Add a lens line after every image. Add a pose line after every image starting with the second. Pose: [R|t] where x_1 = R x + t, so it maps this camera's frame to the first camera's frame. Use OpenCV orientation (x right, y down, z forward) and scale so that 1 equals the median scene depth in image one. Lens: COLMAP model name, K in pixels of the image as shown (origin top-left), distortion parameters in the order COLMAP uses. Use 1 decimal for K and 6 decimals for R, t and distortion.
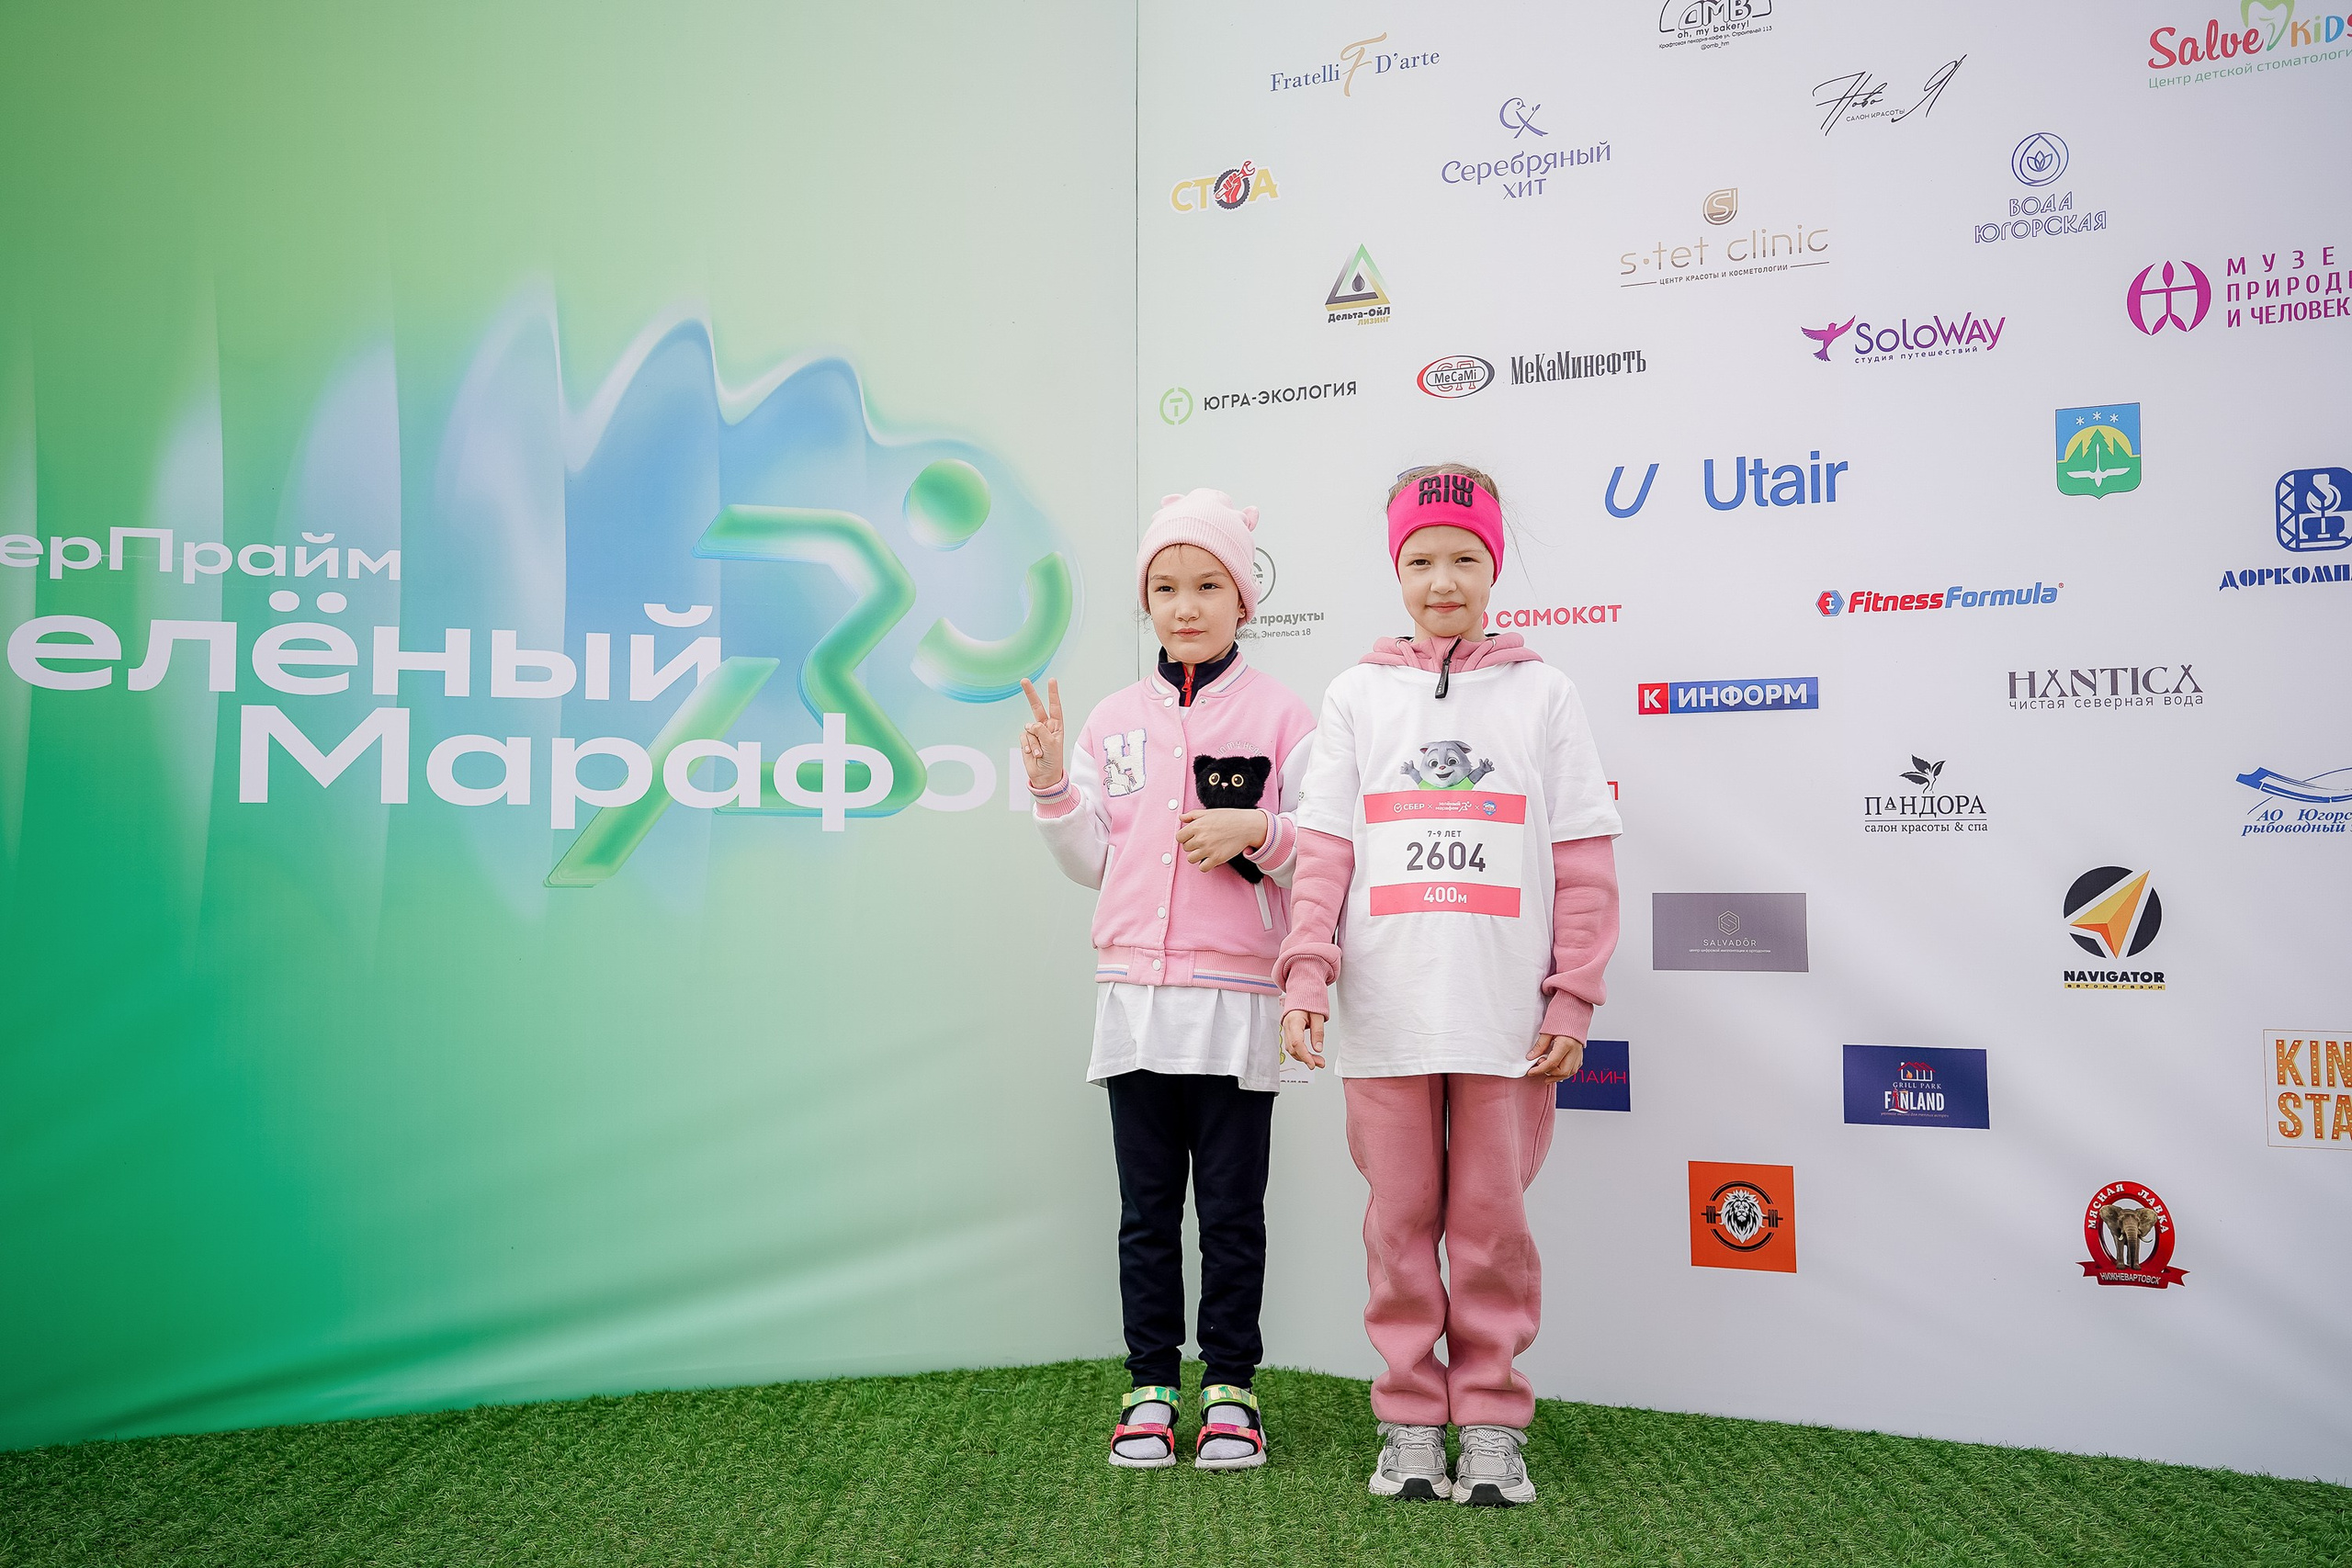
lens RADIAL K [[2340.3, 0, 1176.0], [0, 2340.3, 784.0], [0, 0, 1]] dist [0.006997, 0.007154]
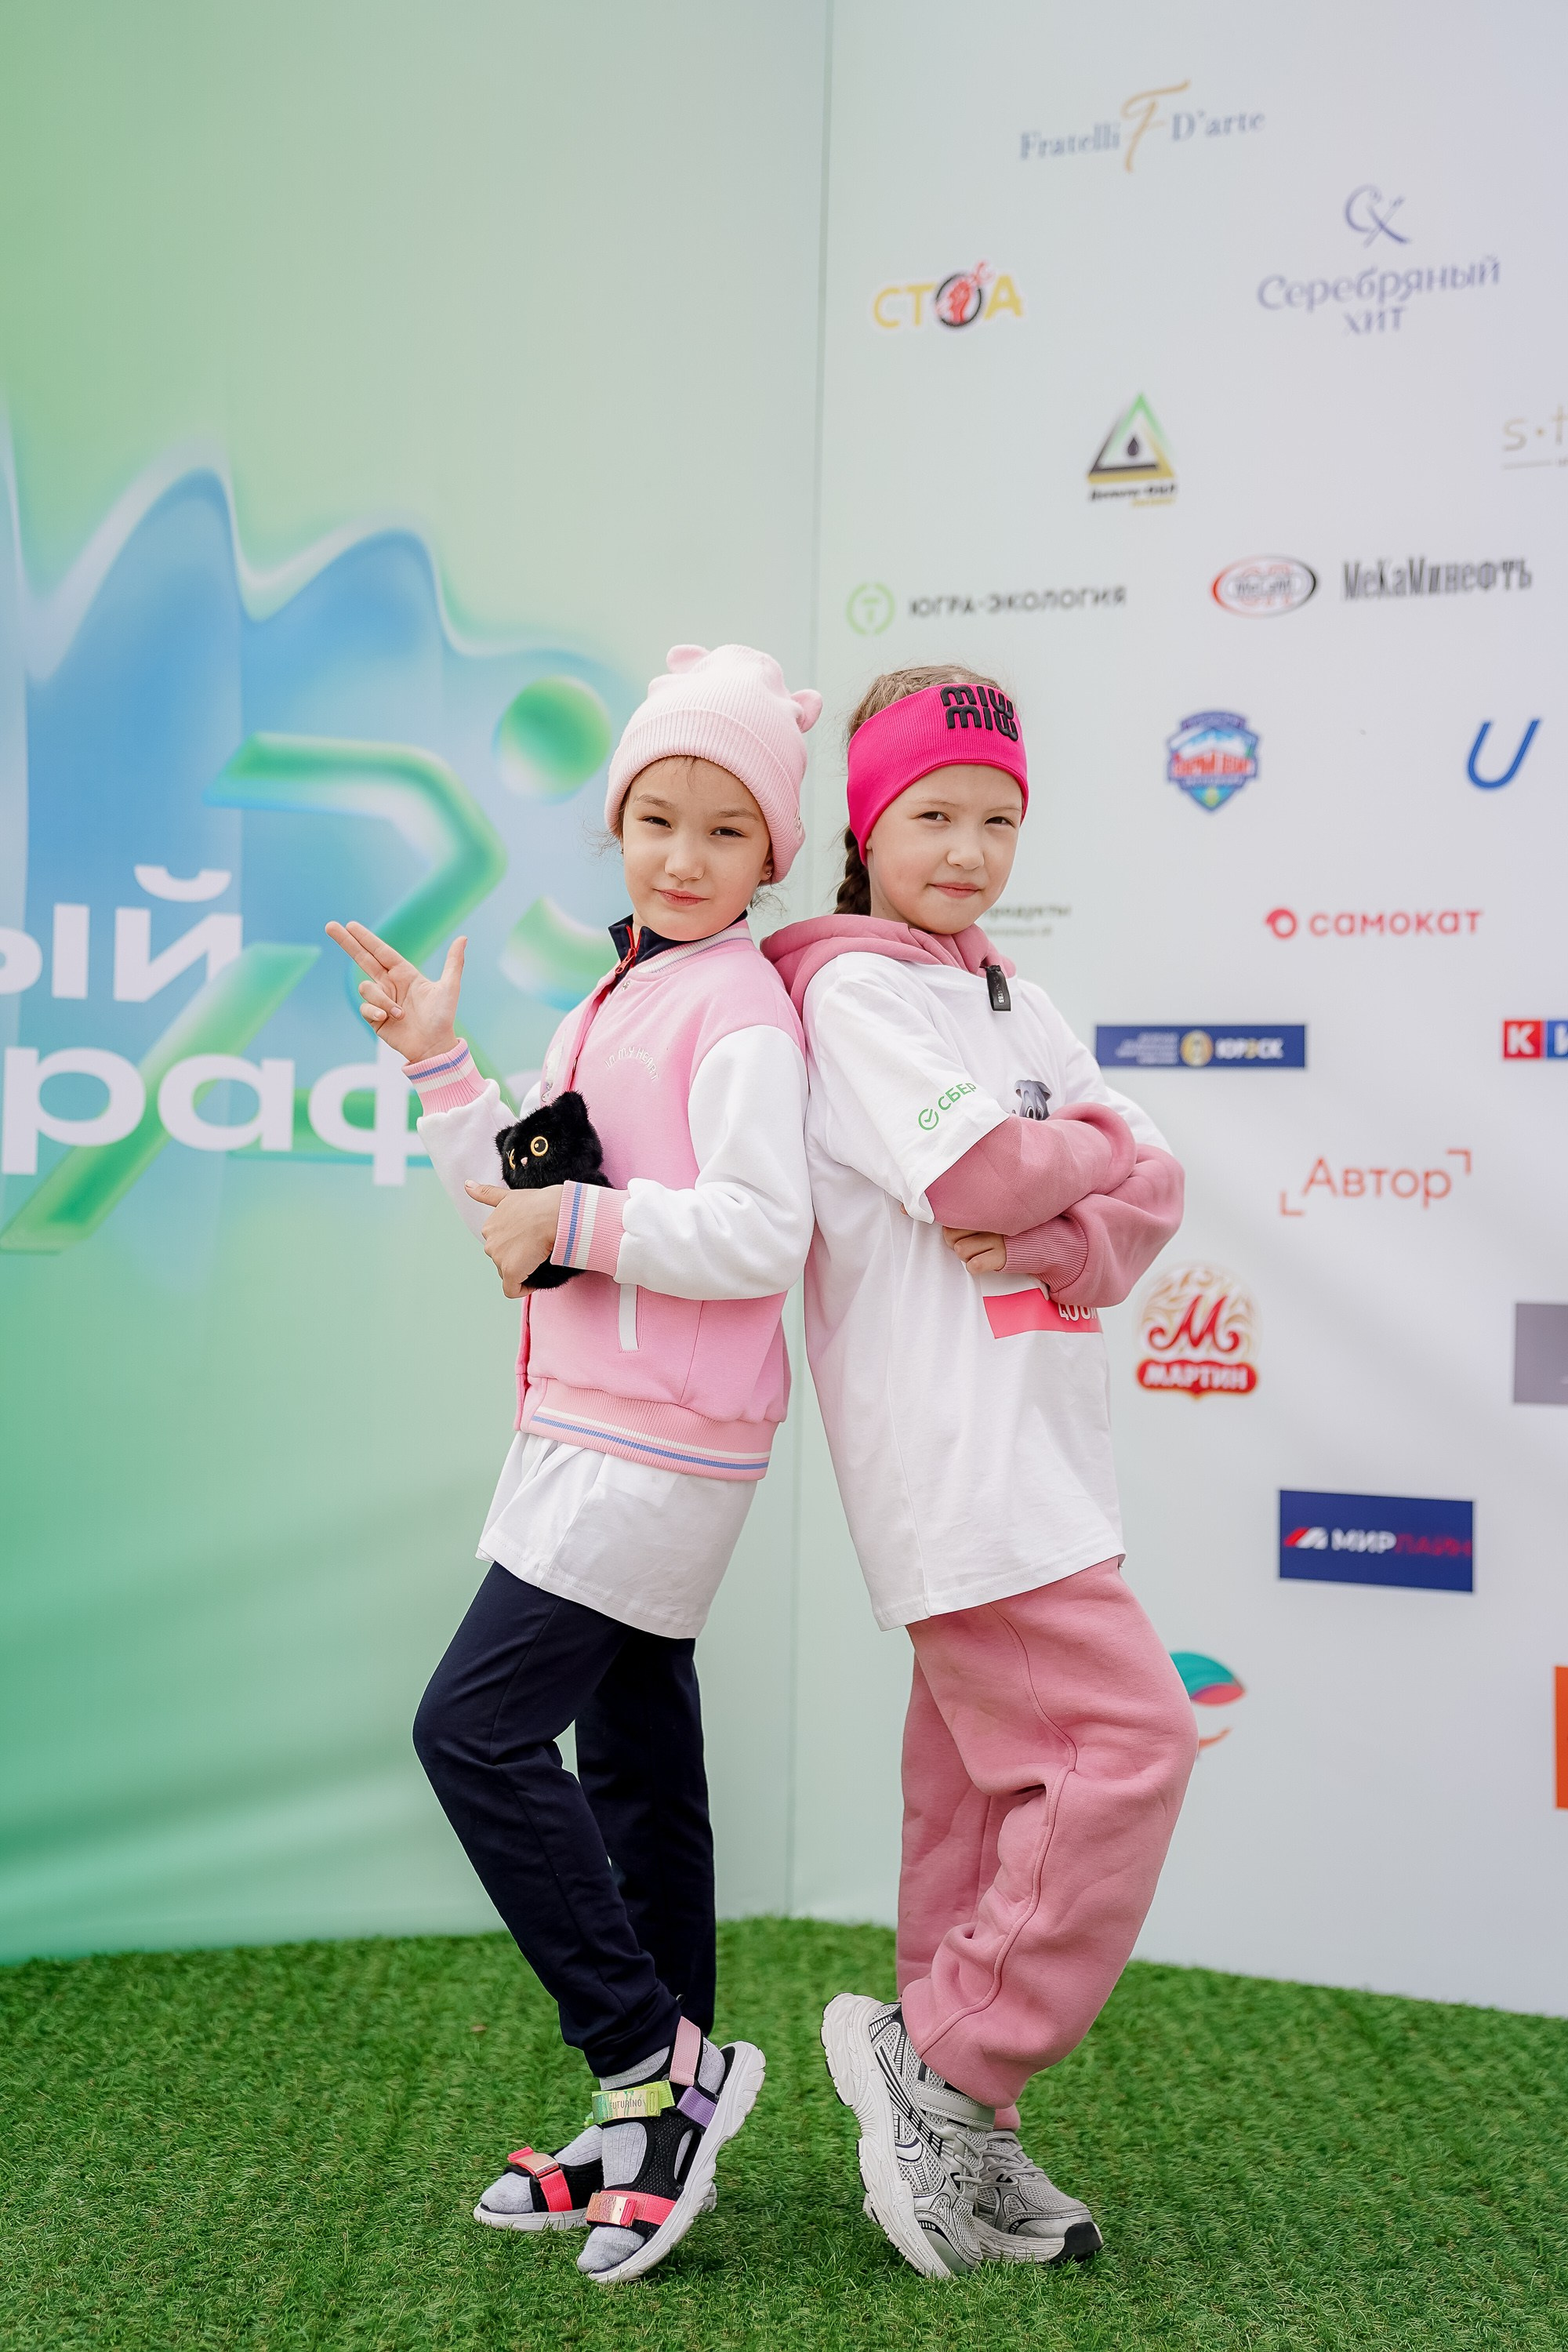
lens RADIAL K [[3852.3, 0, 818.0], [0, 3852.3, 1179.7], [0, 0, 1]] dist [0.266725, 1.455375]
pose [[0.999075, 0.027071, 0.033423, -0.054839], [-0.027748, 0.999415, 0.019969, -0.009955], [-0.032863, -0.020878, 0.999242, -0.209907]]
